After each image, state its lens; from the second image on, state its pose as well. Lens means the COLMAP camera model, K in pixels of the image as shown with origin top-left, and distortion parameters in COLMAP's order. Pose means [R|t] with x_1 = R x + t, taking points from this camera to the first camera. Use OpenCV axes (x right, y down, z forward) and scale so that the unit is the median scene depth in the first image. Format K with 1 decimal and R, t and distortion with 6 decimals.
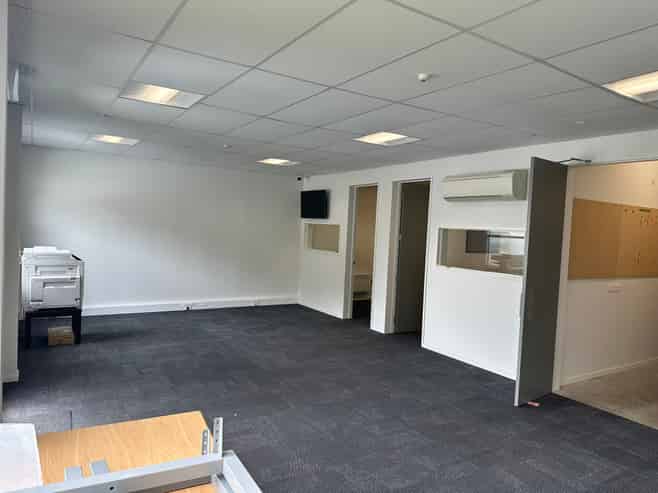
lens RADIAL K [[454.7, 0, 329.0], [0, 454.7, 246.5], [0, 0, 1]] dist [0.059784, -0.000546]
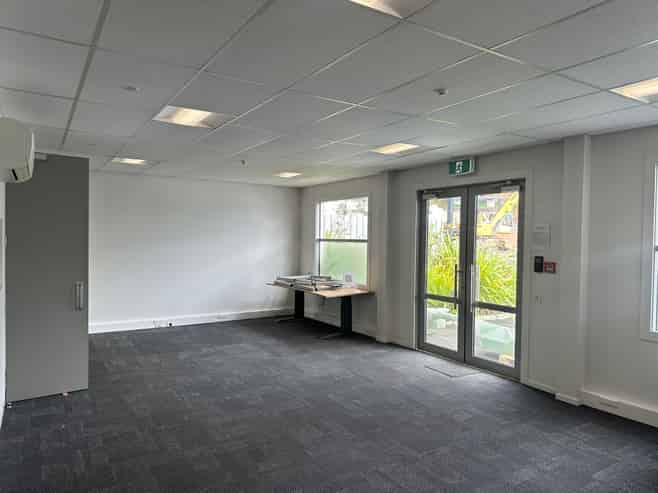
lens RADIAL K [[454.7, 0, 329.0], [0, 454.7, 246.5], [0, 0, 1]] dist [0.059784, -0.000546]
pose [[-0.997597, -0.064910, 0.024223, -0.124104], [-0.063307, 0.996070, 0.061939, -0.062019], [-0.028148, 0.060257, -0.997786, 1.534888]]
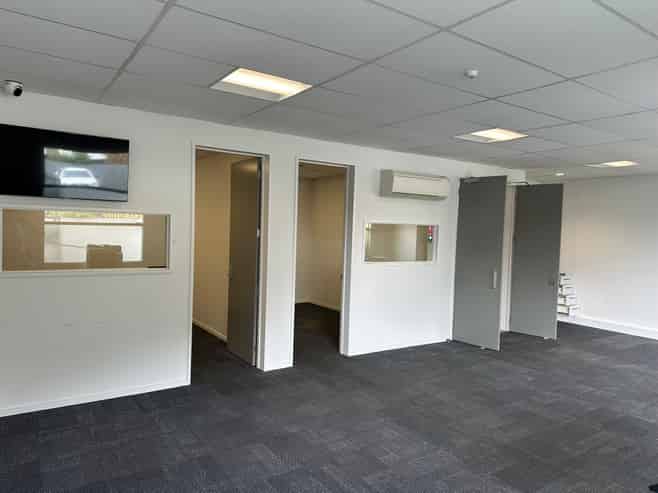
lens RADIAL K [[454.7, 0, 329.0], [0, 454.7, 246.5], [0, 0, 1]] dist [0.059784, -0.000546]
pose [[-0.013109, -0.084383, 0.996347, -0.725895], [0.019468, 0.996222, 0.084628, -0.075040], [-0.999725, 0.020506, -0.011416, 1.155161]]
